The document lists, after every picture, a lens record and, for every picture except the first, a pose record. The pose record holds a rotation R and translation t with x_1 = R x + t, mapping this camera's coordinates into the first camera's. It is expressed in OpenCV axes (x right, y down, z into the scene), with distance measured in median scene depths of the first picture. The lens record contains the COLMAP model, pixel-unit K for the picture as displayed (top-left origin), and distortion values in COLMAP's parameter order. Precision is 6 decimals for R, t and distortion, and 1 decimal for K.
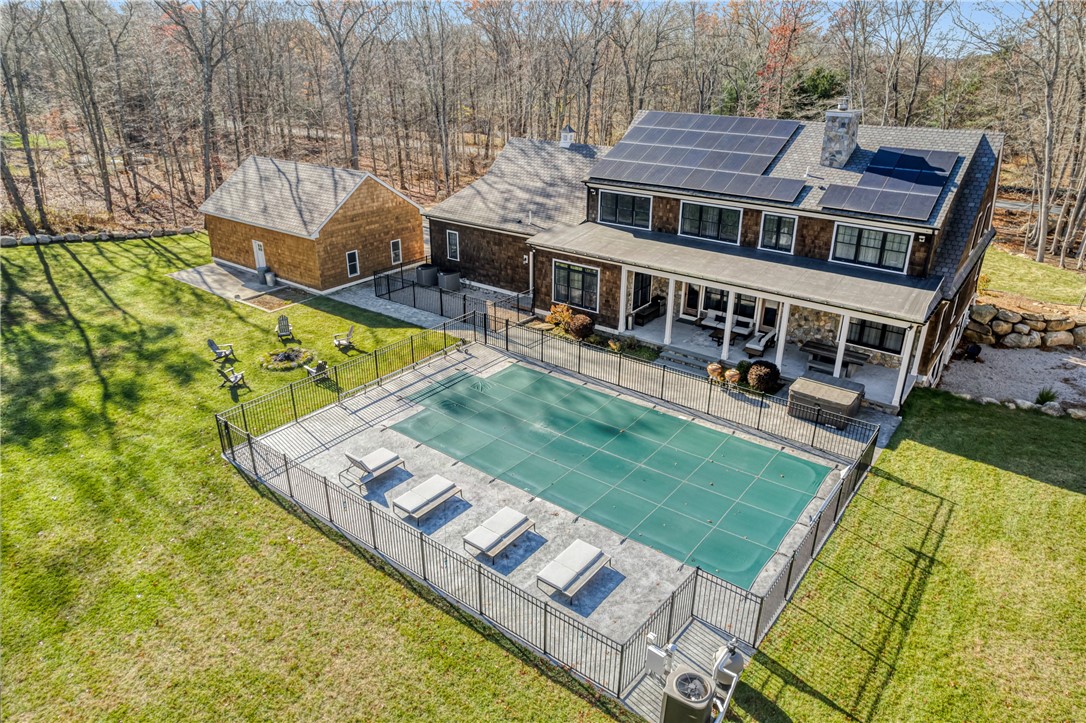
lens RADIAL K [[698.2, 0, 543.0], [0, 698.2, 361.5], [0, 0, 1]] dist [-0.044438, 0.001354]
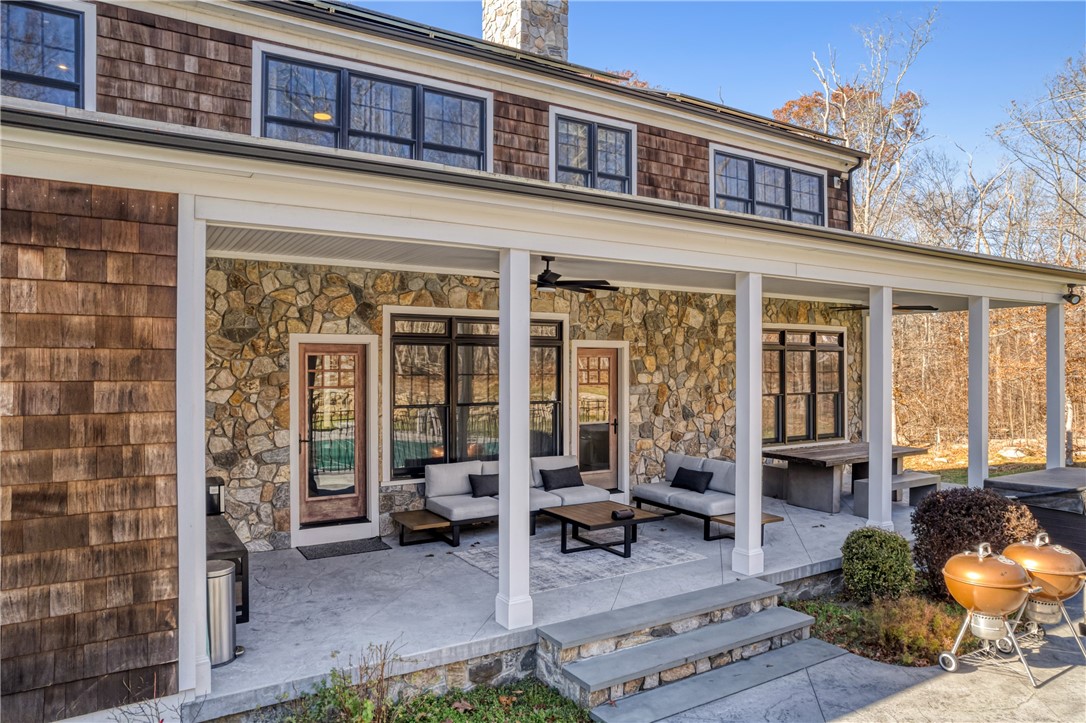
lens RADIAL K [[707.9, 0, 543.0], [0, 707.9, 361.5], [0, 0, 1]] dist [-0.052040, 0.000949]
pose [[0.359198, -0.001100, 0.933261, 0.010050], [0.382310, 0.912416, -0.146070, -0.058593], [-0.851362, 0.409262, 0.328158, 0.898677]]
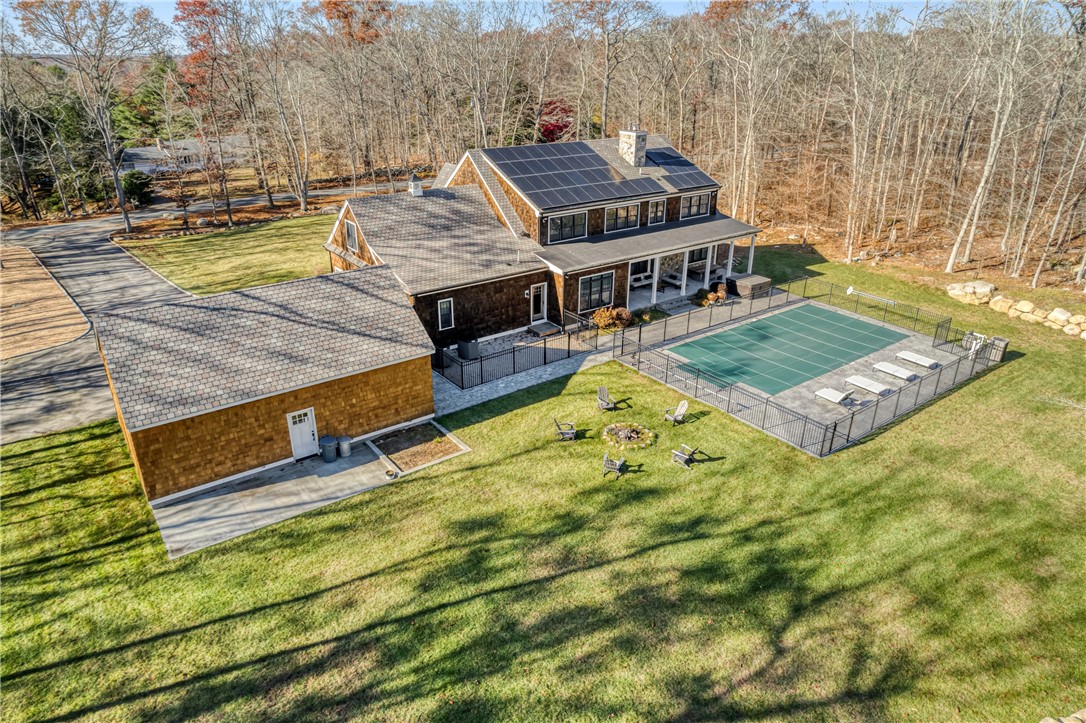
lens RADIAL K [[707.9, 0, 543.0], [0, 707.9, 361.5], [0, 0, 1]] dist [-0.052040, 0.000949]
pose [[0.273083, -0.390746, 0.879058, -1.195817], [0.387573, 0.881036, 0.271224, -0.397966], [-0.880462, 0.266633, 0.392039, 0.657903]]
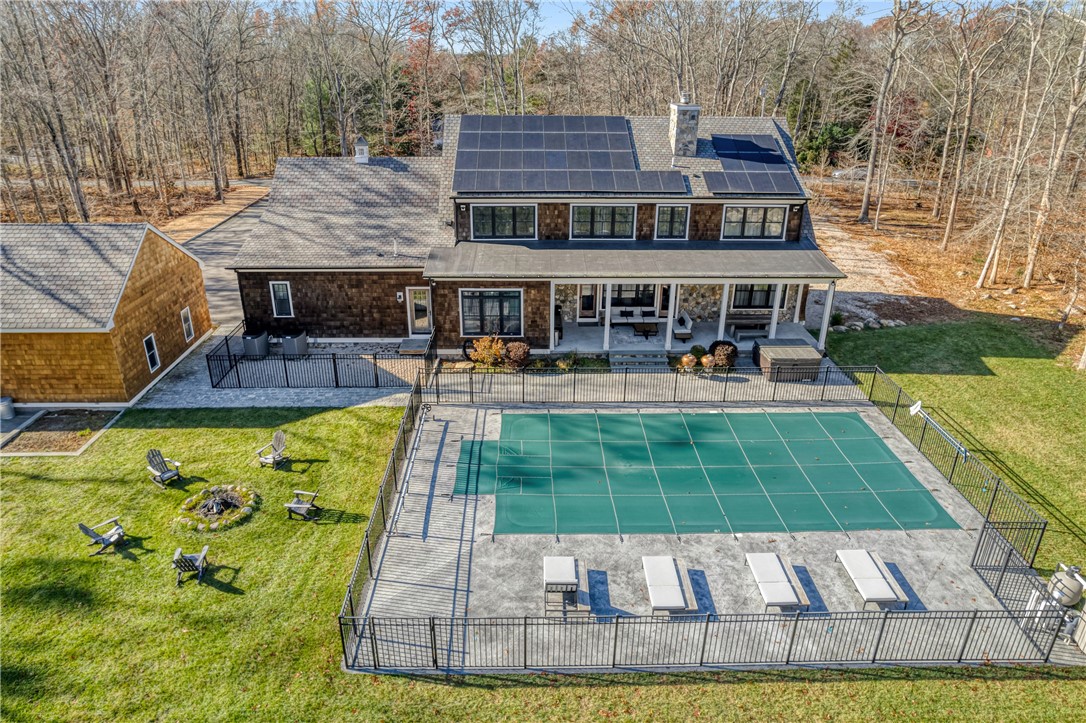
lens RADIAL K [[698.2, 0, 543.0], [0, 698.2, 361.5], [0, 0, 1]] dist [-0.044438, 0.001354]
pose [[0.779955, -0.253374, 0.572252, -0.454717], [0.251592, 0.964181, 0.083997, -0.113195], [-0.573038, 0.078460, 0.815765, 0.248261]]
